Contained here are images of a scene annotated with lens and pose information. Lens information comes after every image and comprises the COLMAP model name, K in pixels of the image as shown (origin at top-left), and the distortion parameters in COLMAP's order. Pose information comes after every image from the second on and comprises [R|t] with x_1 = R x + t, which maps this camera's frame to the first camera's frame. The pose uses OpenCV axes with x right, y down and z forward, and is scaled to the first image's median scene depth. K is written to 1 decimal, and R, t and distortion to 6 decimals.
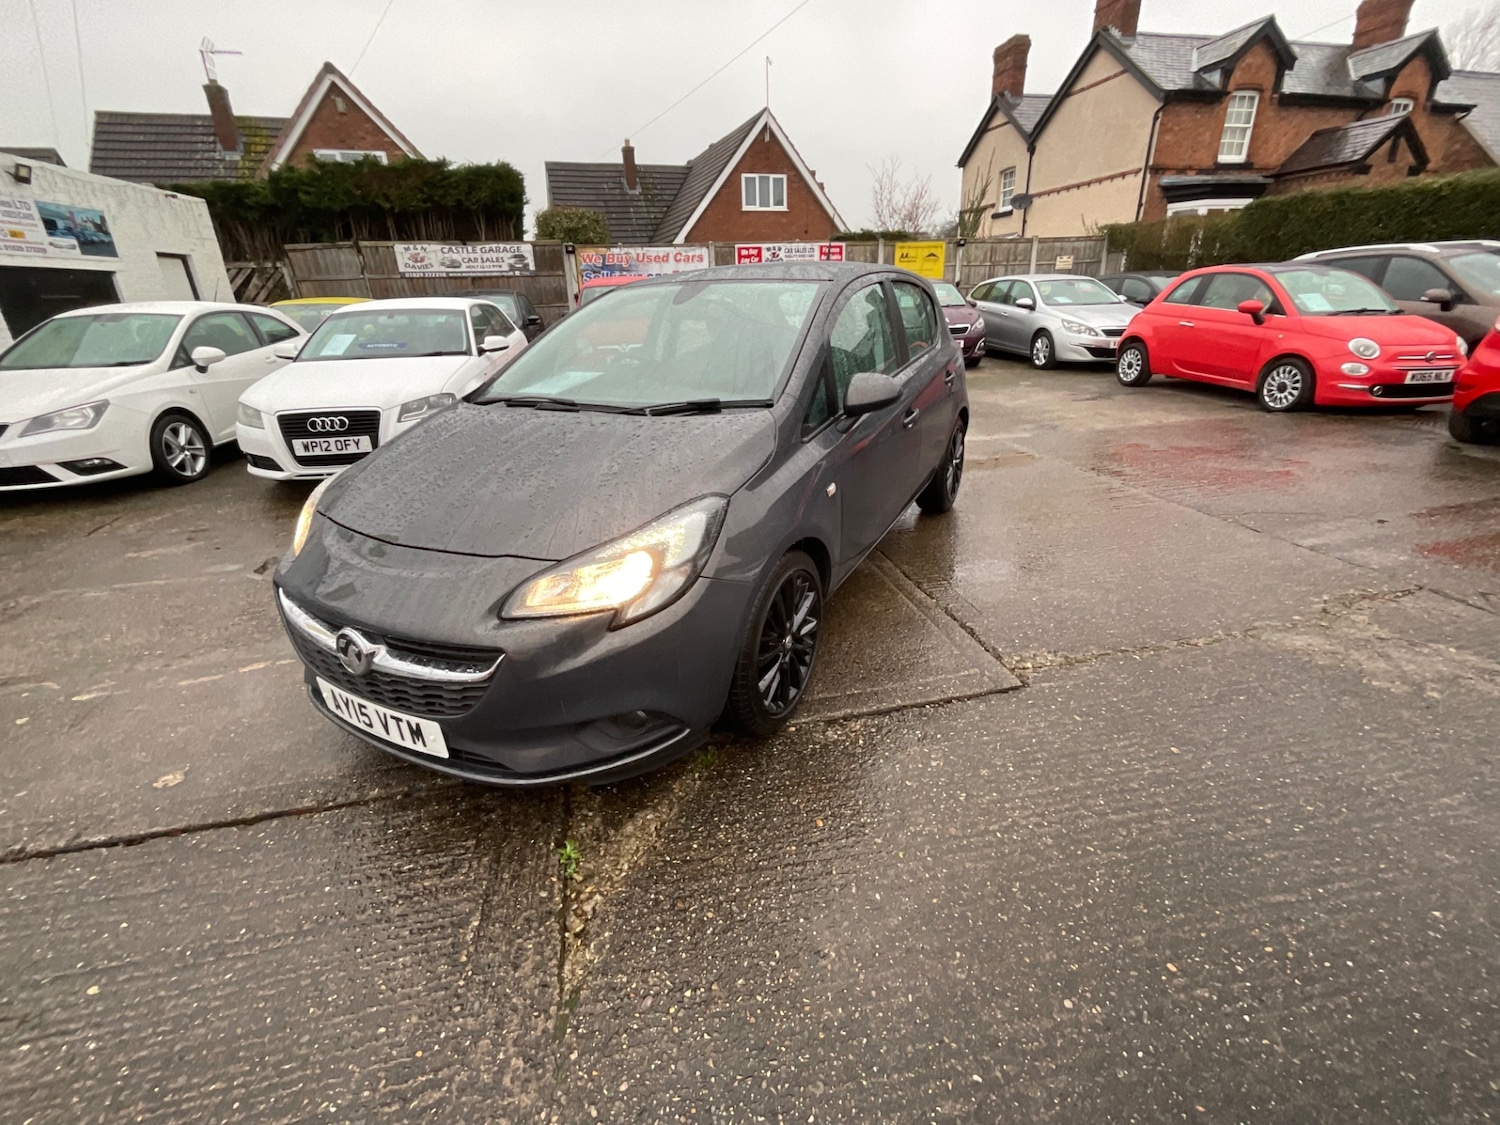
lens RADIAL K [[640.0, 0, 754.6], [0, 640.0, 566.5], [0, 0, 1]] dist [-0.000152, 0.001065]
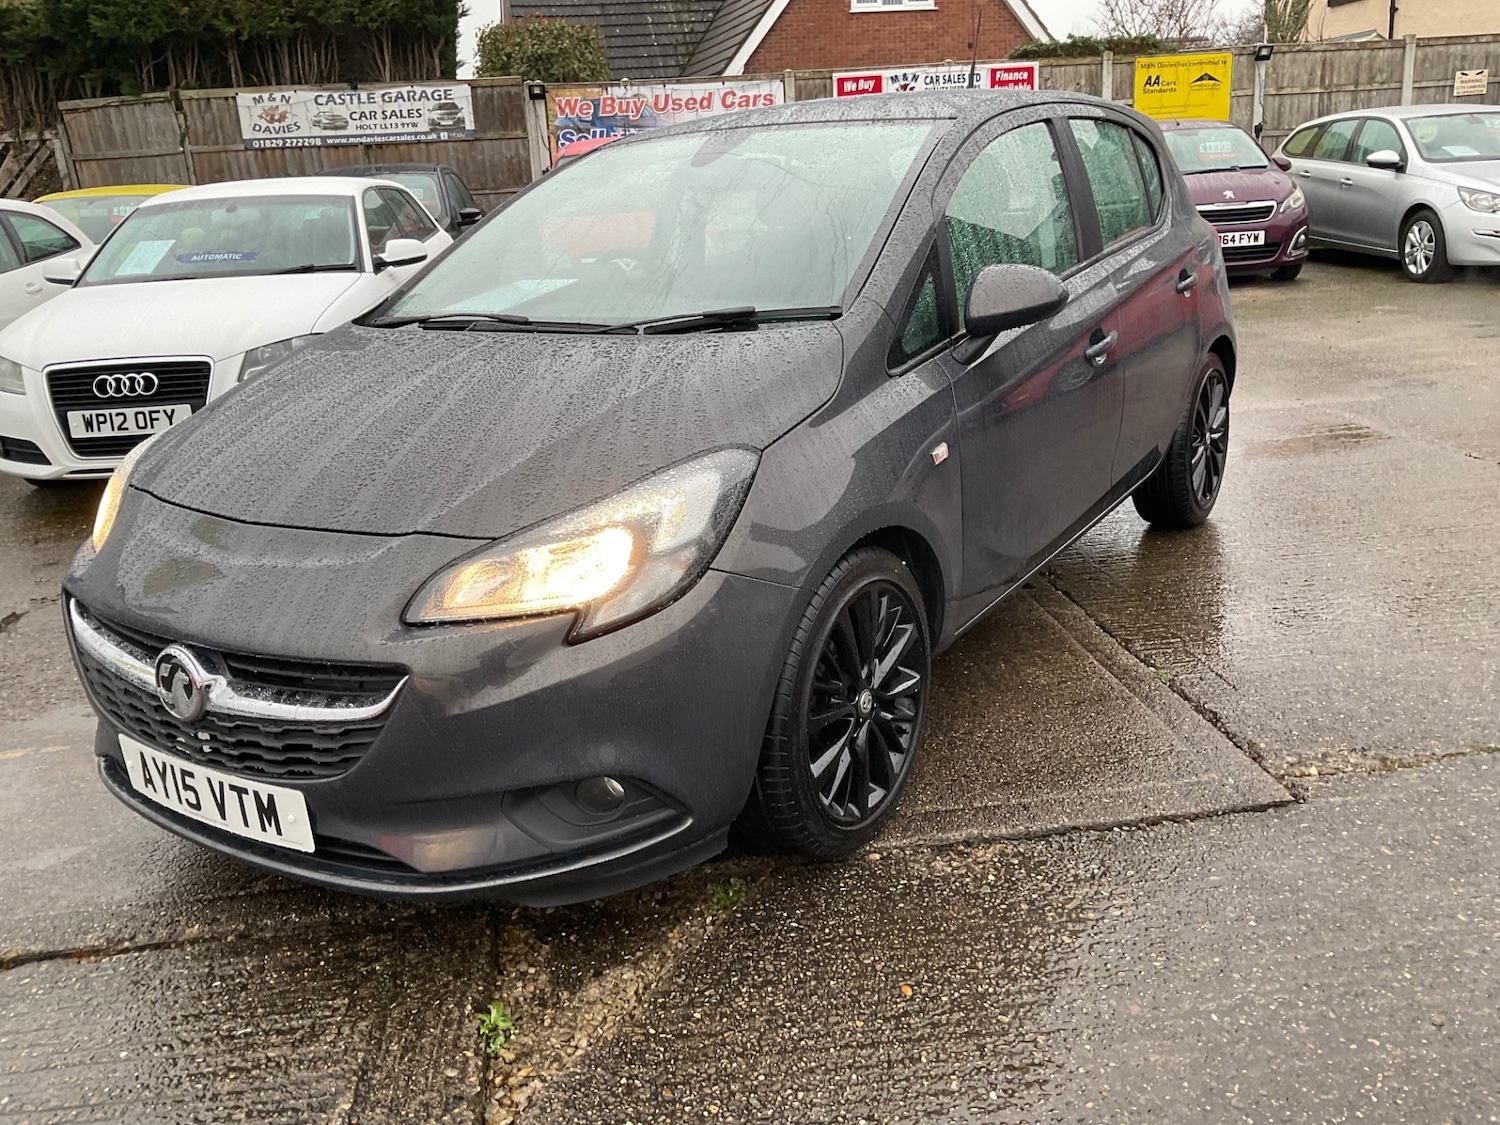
lens RADIAL K [[1238.9, 0, 756.8], [0, 1238.9, 567.2], [0, 0, 1]] dist [0.080260, -0.137634]
pose [[0.995243, 0.001643, -0.097405, 0.028956], [-0.010533, 0.995811, -0.090826, 0.044410], [0.096847, 0.091420, 0.991092, -0.077651]]
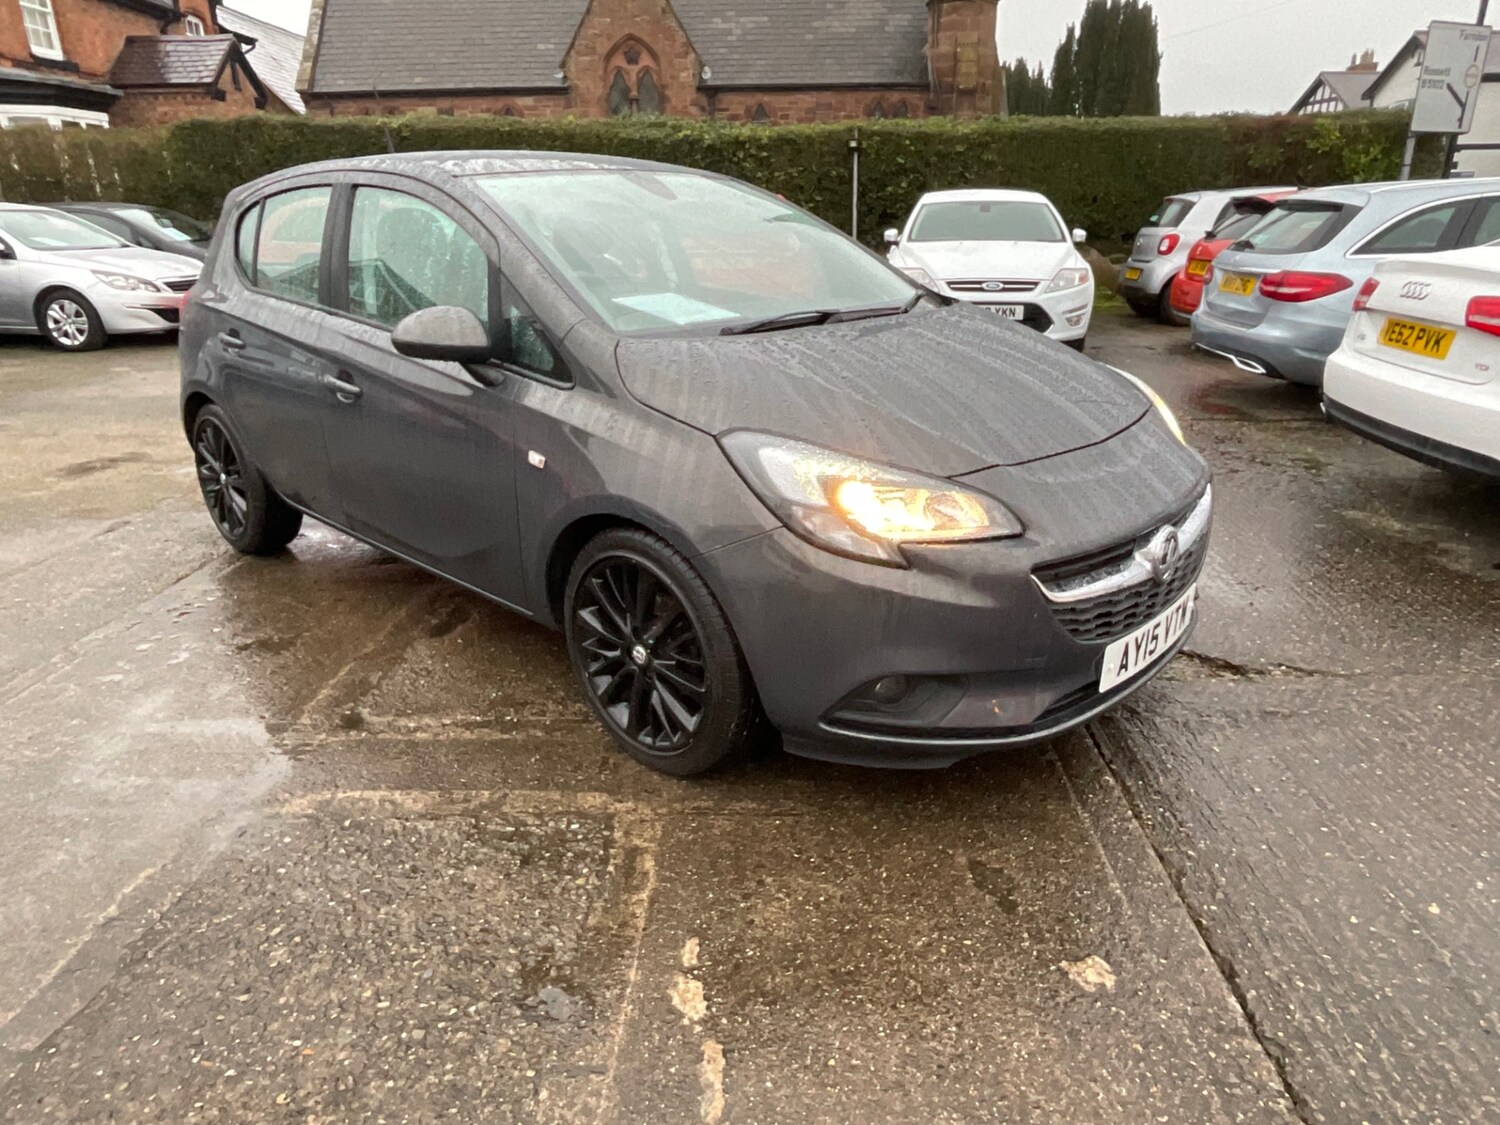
lens RADIAL K [[1001.3, 0, 750.0], [0, 1001.3, 562.5], [0, 0, 1]] dist [-0.011778, 0.007772]
pose [[0.268320, -0.292743, 0.917772, -0.739118], [0.381266, 0.907187, 0.177900, -0.117921], [-0.884670, 0.302182, 0.355029, 0.369365]]
